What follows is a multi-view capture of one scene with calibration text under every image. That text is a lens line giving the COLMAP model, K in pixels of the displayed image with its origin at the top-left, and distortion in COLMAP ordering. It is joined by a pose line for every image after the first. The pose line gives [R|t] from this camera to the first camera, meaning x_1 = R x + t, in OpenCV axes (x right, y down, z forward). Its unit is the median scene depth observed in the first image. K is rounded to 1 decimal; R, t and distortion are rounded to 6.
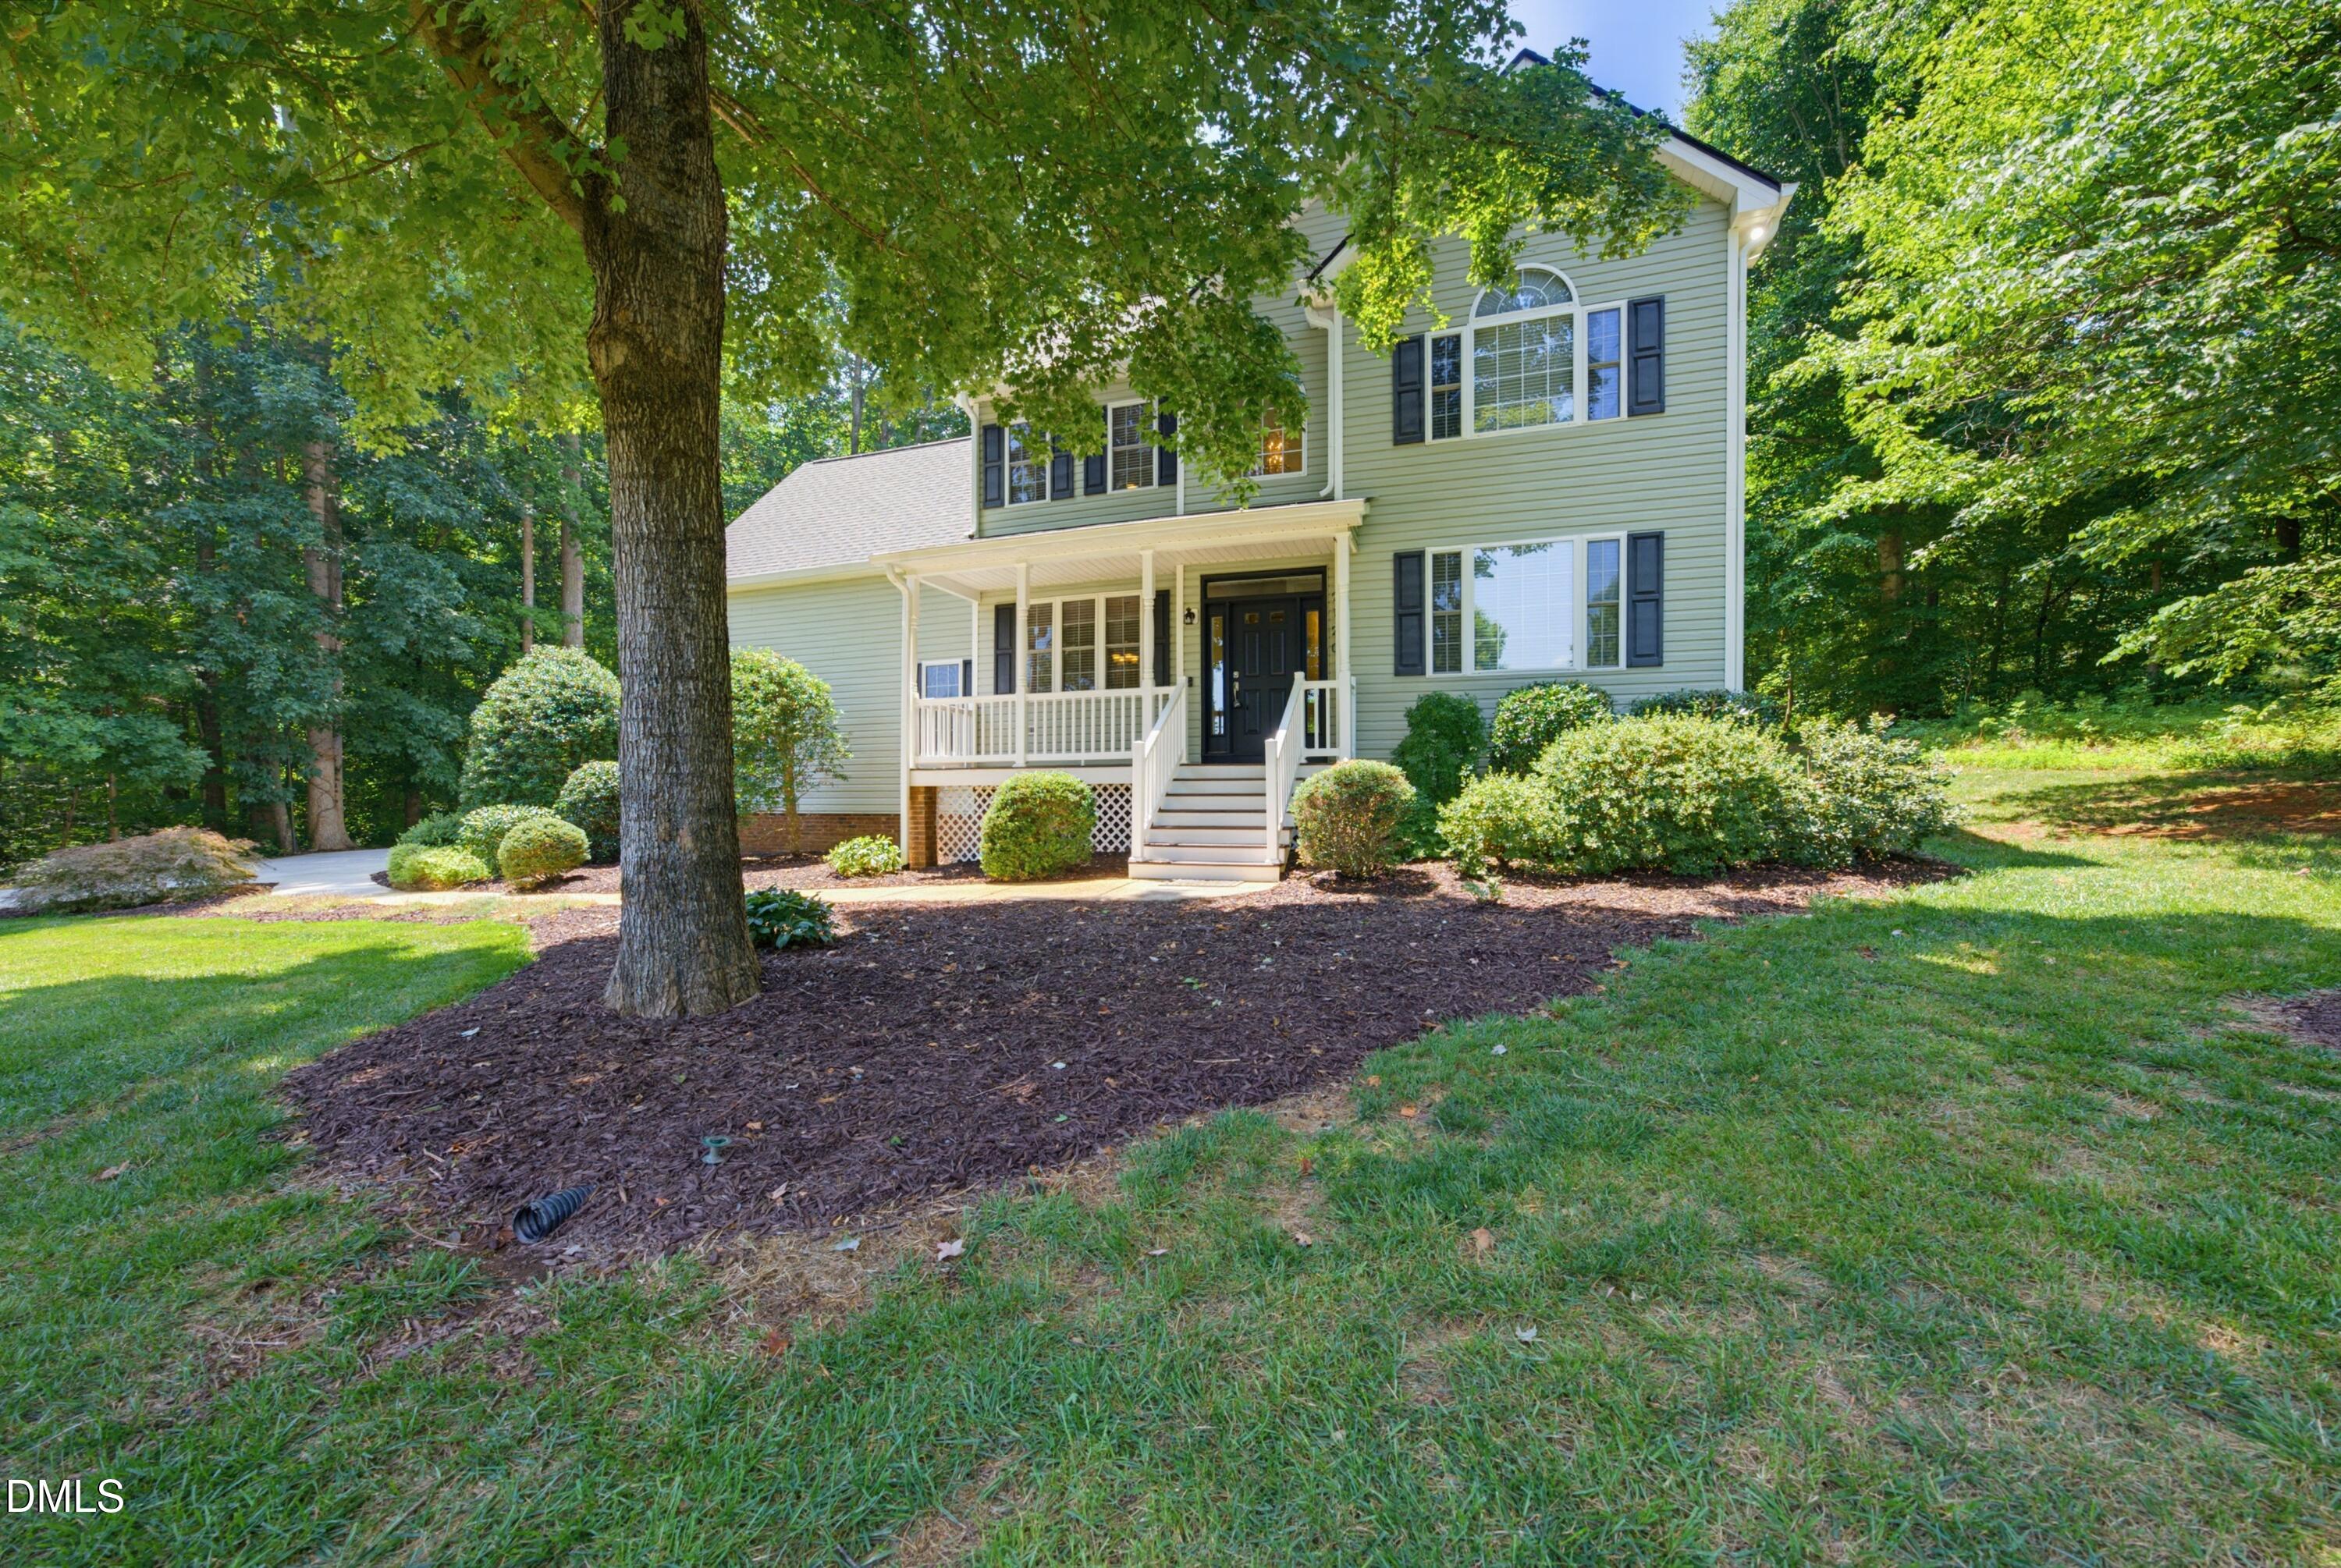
lens RADIAL K [[869.8, 0, 1171.9], [0, 869.8, 809.3], [0, 0, 1]] dist [-0.000203, 0.000074]
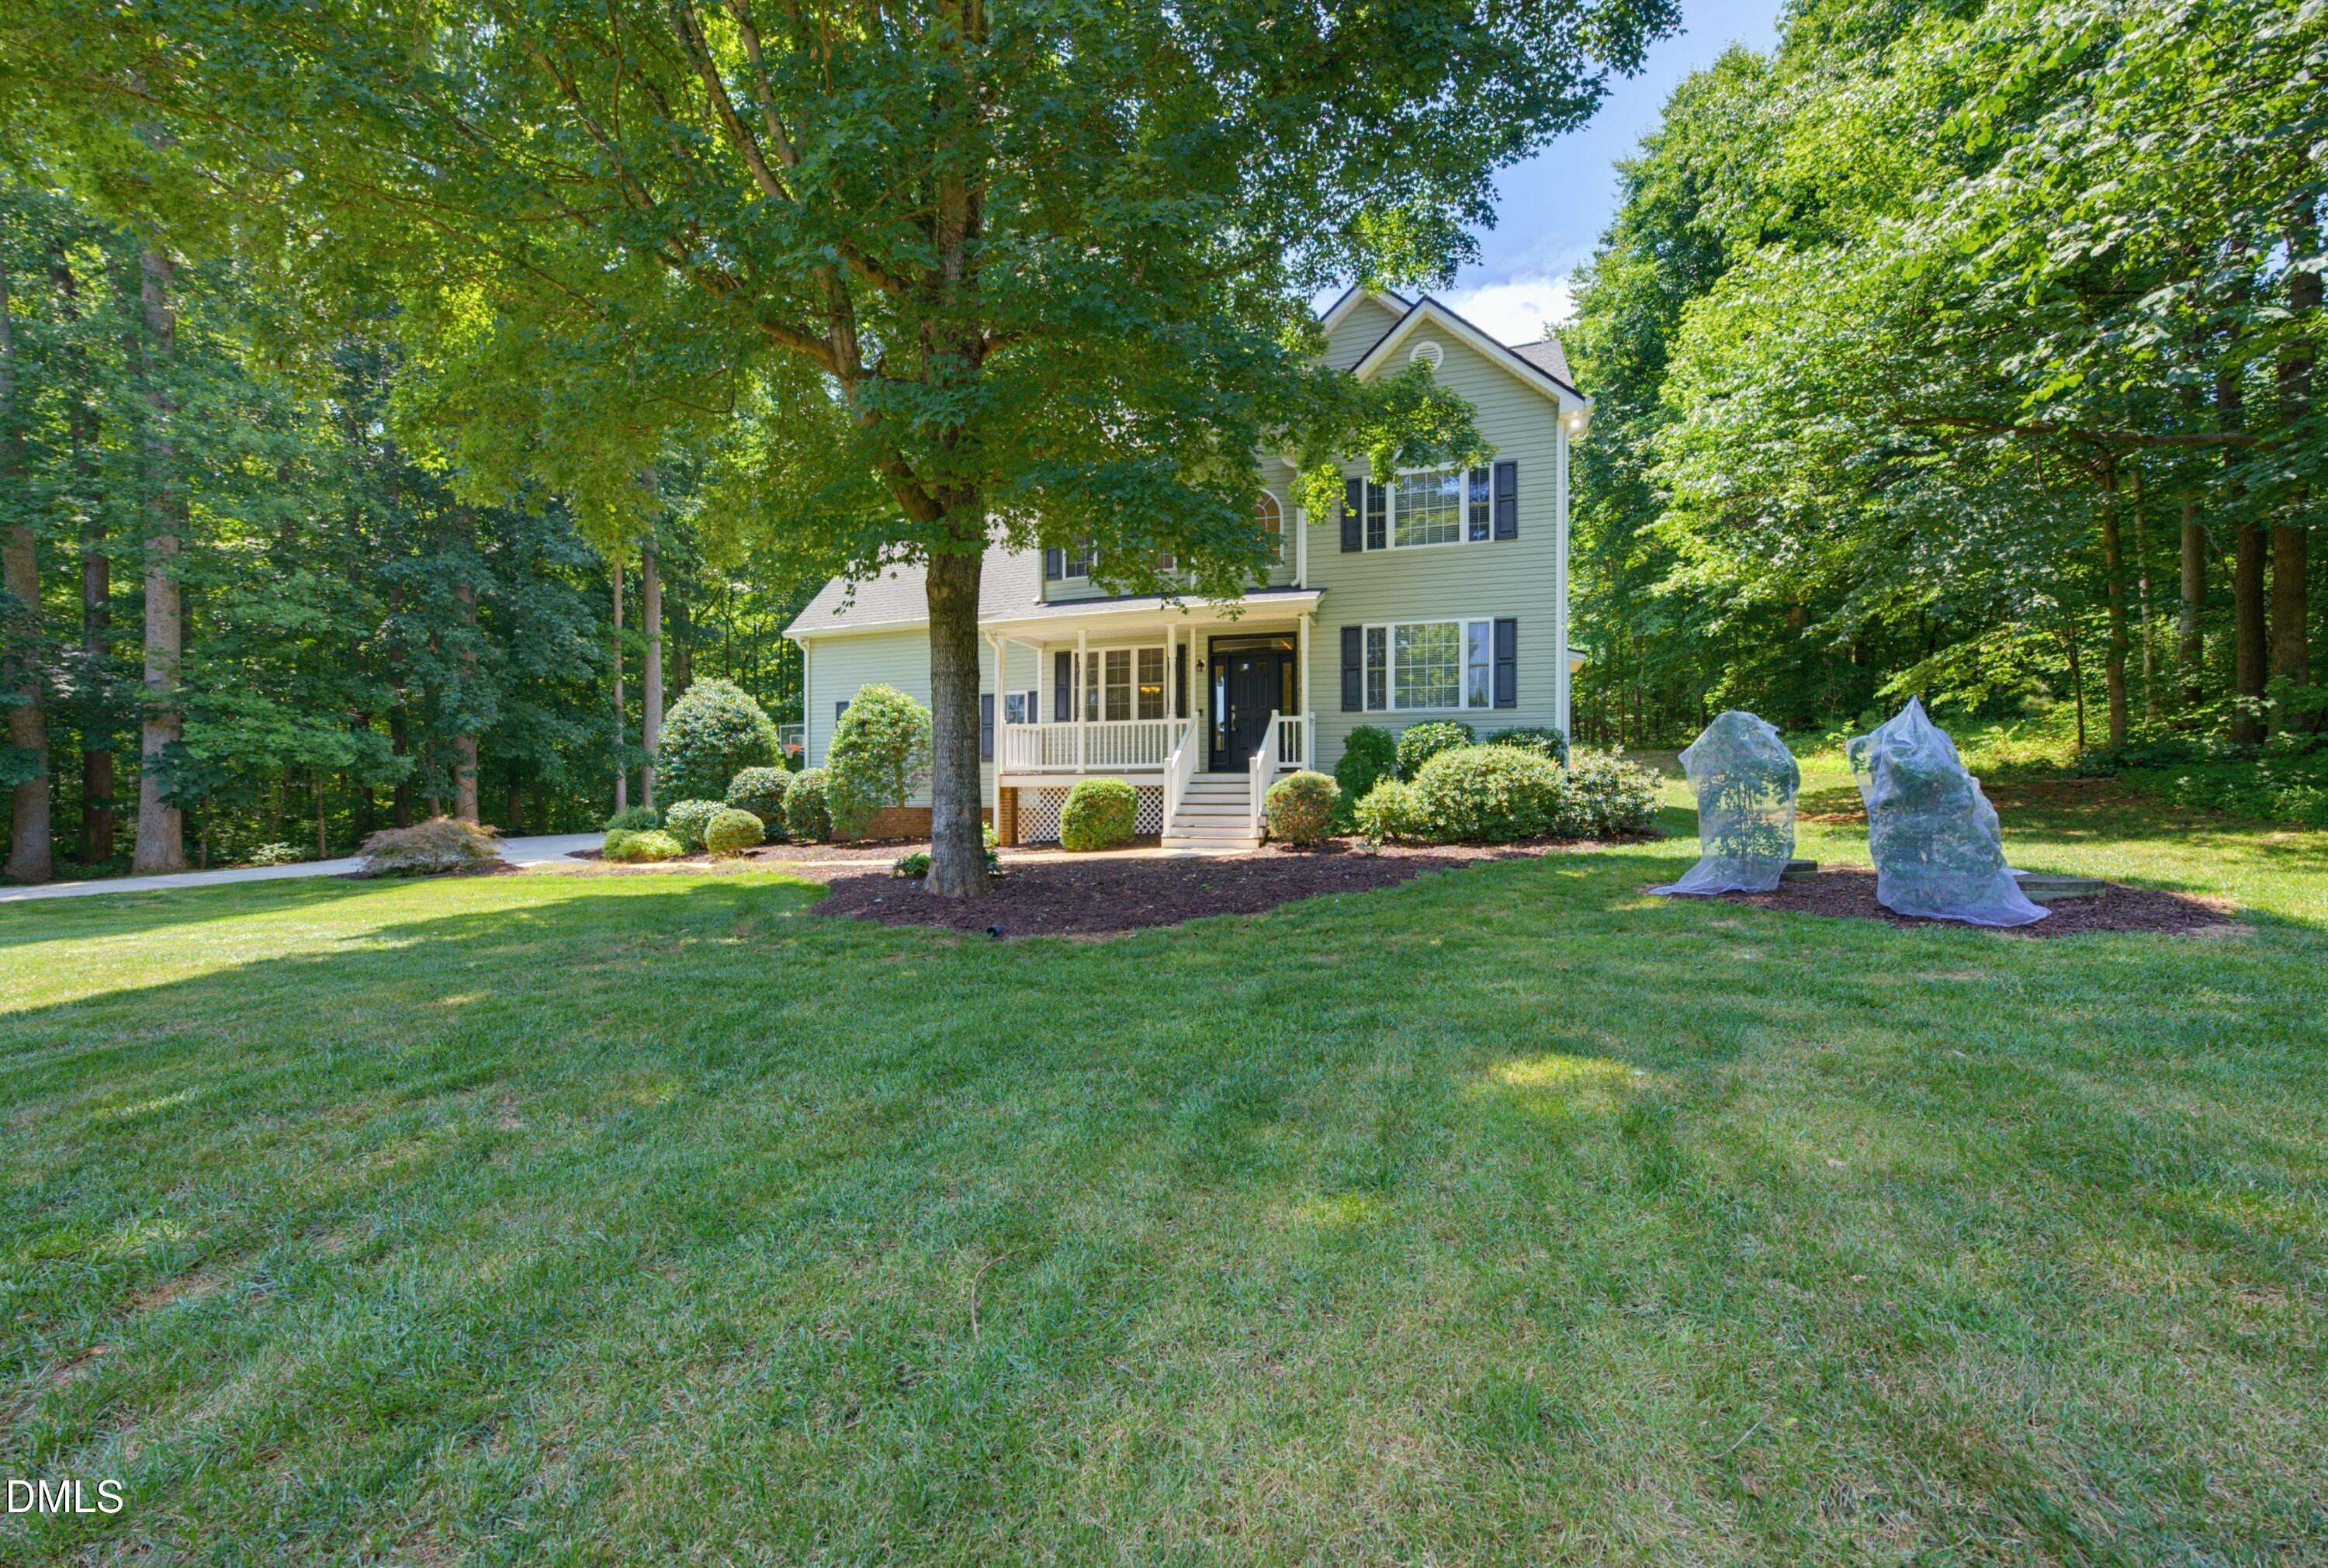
lens RADIAL K [[917.4, 0, 1160.5], [0, 917.4, 794.1], [0, 0, 1]] dist [0.008857, 0.000053]
pose [[0.999864, 0.001210, -0.016452, -0.020846], [-0.001465, 0.999879, -0.015481, 0.008560], [0.016432, 0.015503, 0.999745, -0.534226]]
